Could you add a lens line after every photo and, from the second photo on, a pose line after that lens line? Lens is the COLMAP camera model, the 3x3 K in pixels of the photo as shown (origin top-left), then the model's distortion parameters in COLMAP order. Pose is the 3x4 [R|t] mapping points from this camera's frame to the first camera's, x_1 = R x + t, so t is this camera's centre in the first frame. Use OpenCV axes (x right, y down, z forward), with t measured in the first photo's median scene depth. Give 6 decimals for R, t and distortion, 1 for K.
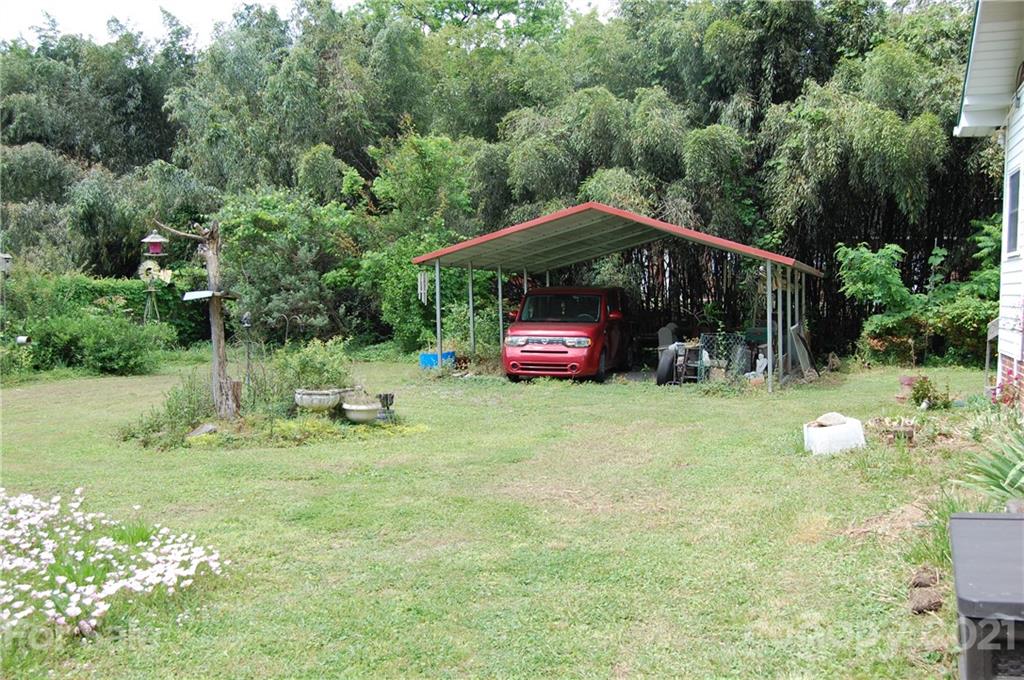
lens RADIAL K [[1021.5, 0, 512.2], [0, 1021.5, 343.4], [0, 0, 1]] dist [-0.074116, 0.000000]
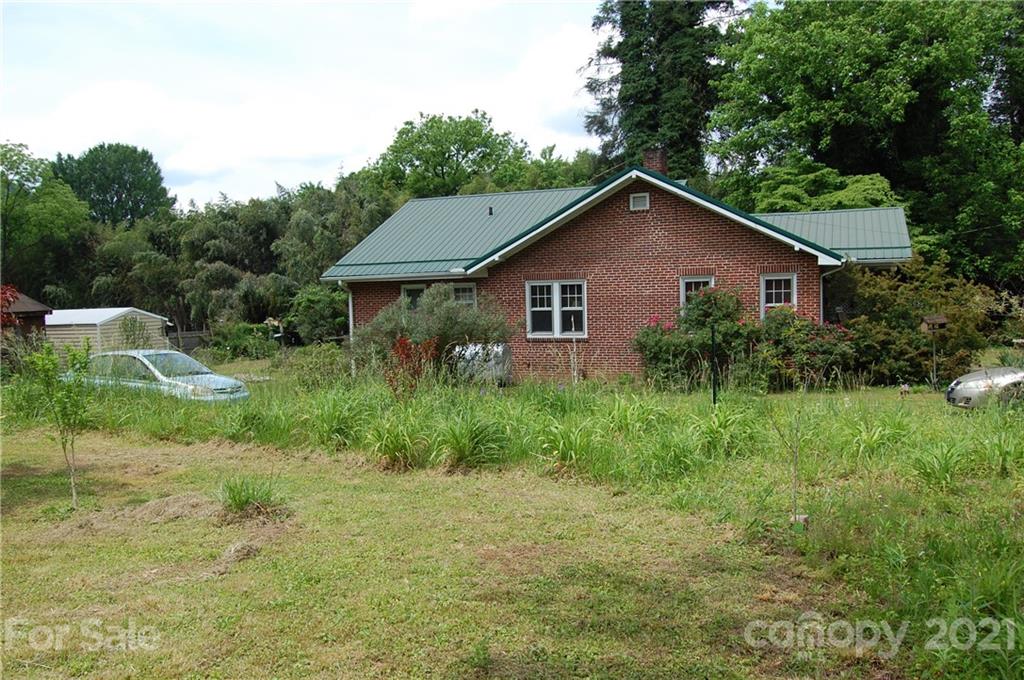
lens RADIAL K [[793.6, 0, 511.9], [0, 793.6, 338.3], [0, 0, 1]] dist [-0.072089, -0.002396]
pose [[0.996646, -0.043205, -0.069492, 0.406442], [0.043479, 0.999051, 0.002421, -0.004078], [0.069321, -0.005434, 0.997580, -0.996776]]
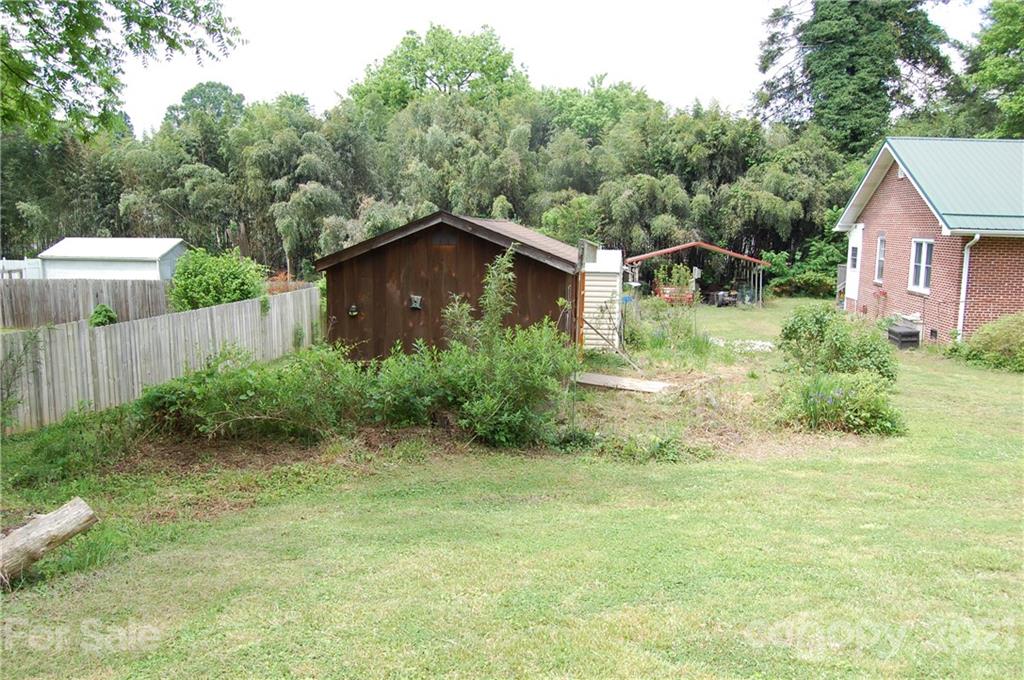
lens RADIAL K [[804.1, 0, 507.9], [0, 804.1, 349.1], [0, 0, 1]] dist [-0.095337, 0.042190]
pose [[0.981387, -0.036225, 0.188595, -0.587087], [0.016481, 0.994312, 0.105220, -0.060054], [-0.191334, -0.100153, 0.976402, -0.736186]]
